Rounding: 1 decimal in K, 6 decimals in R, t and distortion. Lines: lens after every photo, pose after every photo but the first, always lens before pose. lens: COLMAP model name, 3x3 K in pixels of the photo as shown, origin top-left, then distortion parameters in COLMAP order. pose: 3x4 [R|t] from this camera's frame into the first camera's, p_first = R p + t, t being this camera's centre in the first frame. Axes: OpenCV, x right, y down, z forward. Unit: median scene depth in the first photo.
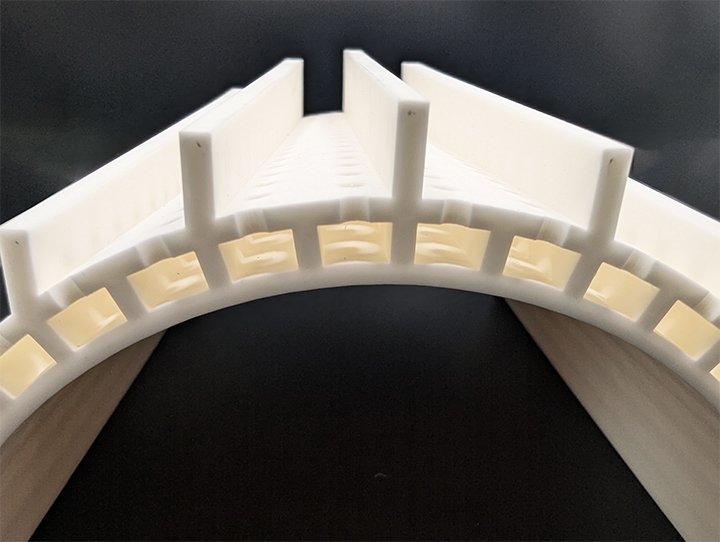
lens RADIAL K [[288.9, 0, 360.0], [0, 288.9, 271.0], [0, 0, 1]] dist [0.000326, 0.000013]
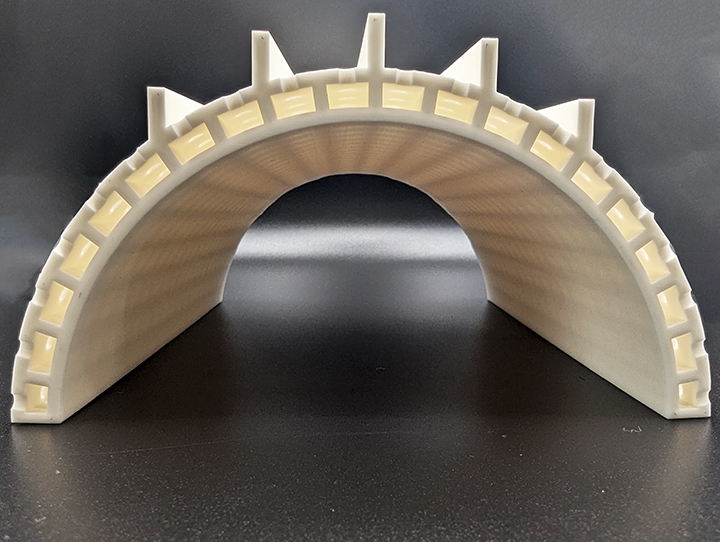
lens RADIAL K [[288.9, 0, 360.0], [0, 288.9, 271.0], [0, 0, 1]] dist [0.000326, 0.000013]
pose [[0.999820, -0.018425, -0.004487, 0.044804], [0.017860, 0.994435, -0.103830, 1.135860], [0.006375, 0.103731, 0.994585, -0.631128]]
